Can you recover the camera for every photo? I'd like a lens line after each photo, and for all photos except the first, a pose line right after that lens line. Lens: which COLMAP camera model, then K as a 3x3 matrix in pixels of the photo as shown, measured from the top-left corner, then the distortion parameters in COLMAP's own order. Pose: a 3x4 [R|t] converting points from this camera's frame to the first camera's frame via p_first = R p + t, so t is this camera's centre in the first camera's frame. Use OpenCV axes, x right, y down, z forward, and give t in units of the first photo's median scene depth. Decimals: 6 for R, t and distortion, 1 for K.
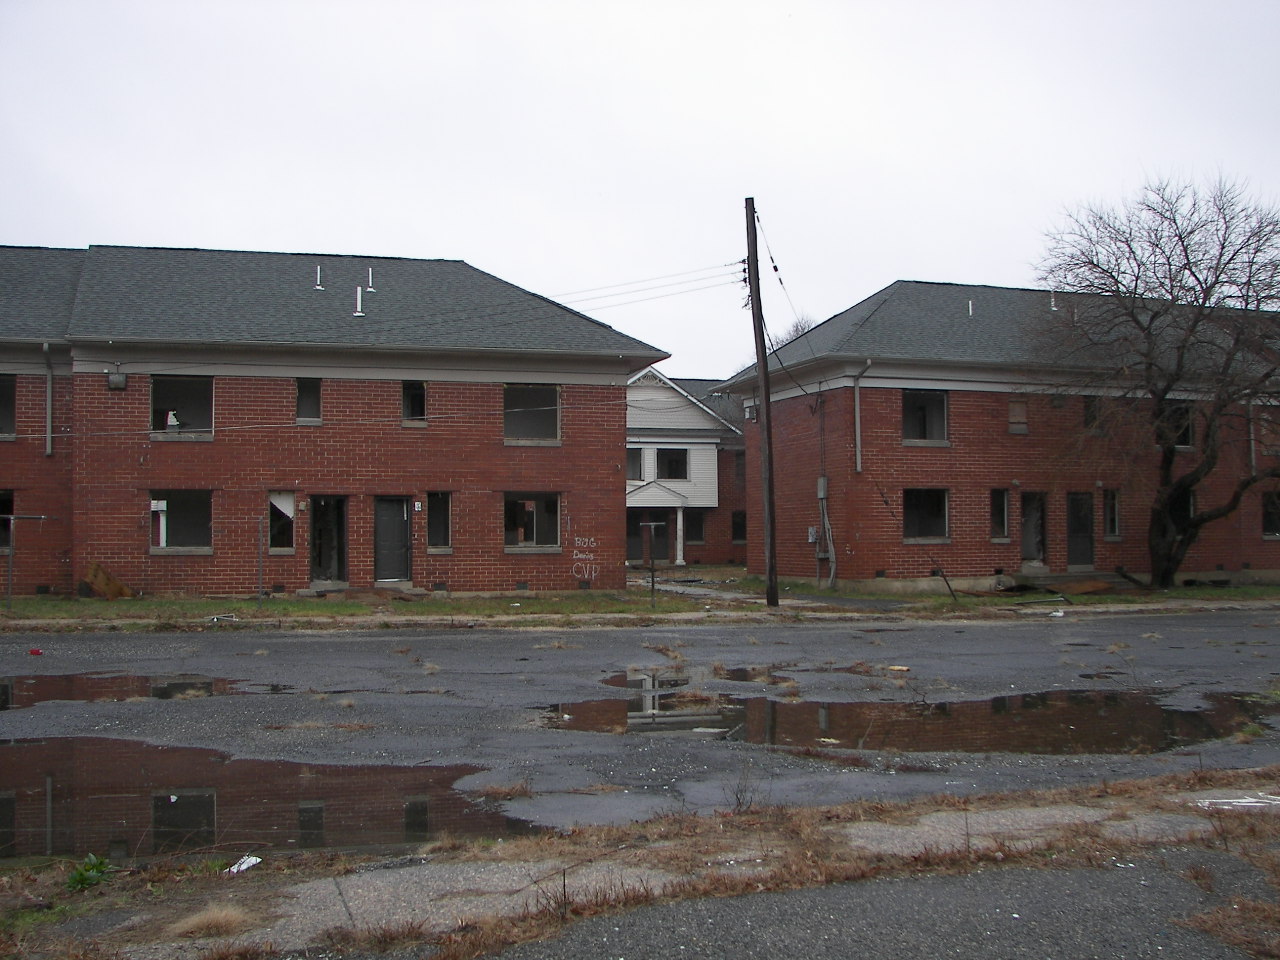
lens RADIAL K [[1414.2, 0, 664.2], [0, 1414.2, 486.1], [0, 0, 1]] dist [-0.211609, 0.333712]
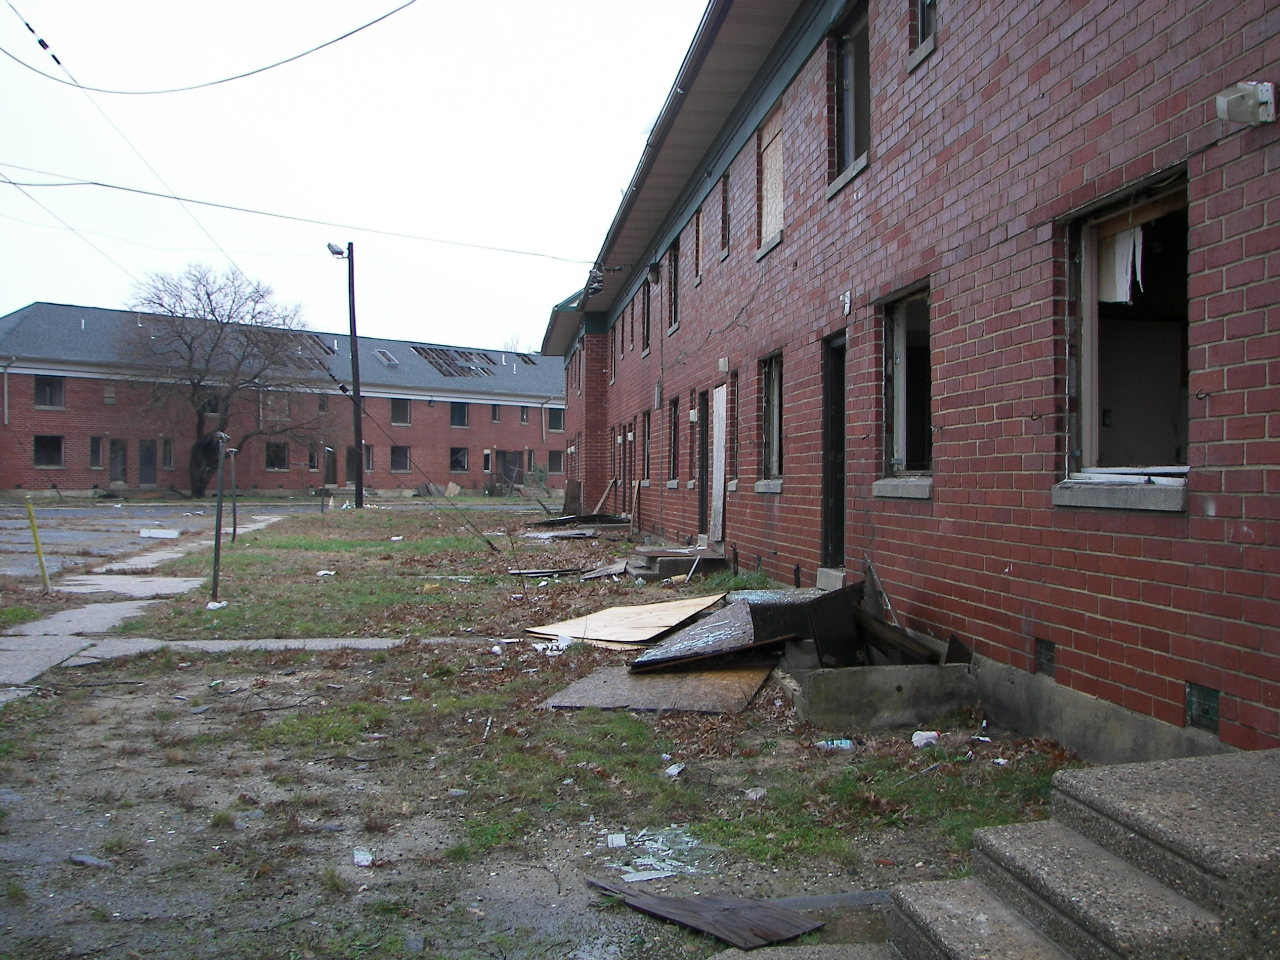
lens RADIAL K [[1414.2, 0, 664.2], [0, 1414.2, 486.1], [0, 0, 1]] dist [-0.211609, 0.333712]
pose [[0.836343, 0.009570, 0.548124, -0.096985], [-0.032759, 0.998933, 0.032544, -0.015803], [-0.547227, -0.045174, 0.835764, -0.776313]]
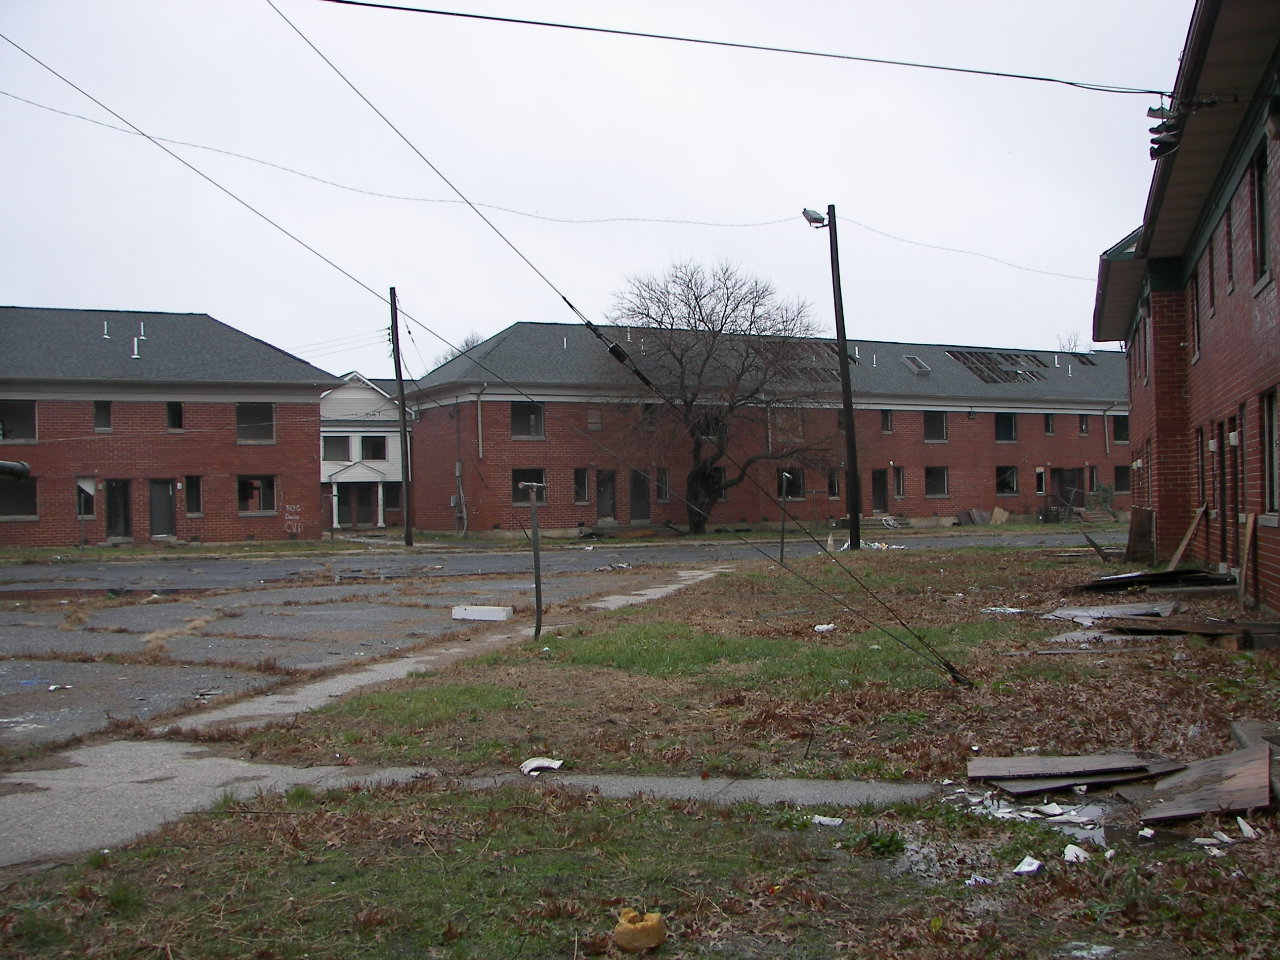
lens RADIAL K [[1411.0, 0, 663.9], [0, 1411.0, 508.0], [0, 0, 1]] dist [-0.209253, 0.297634]
pose [[0.983973, -0.015050, 0.177683, 0.065363], [0.008382, 0.999234, 0.038215, -0.012920], [-0.178122, -0.036113, 0.983345, -0.497617]]
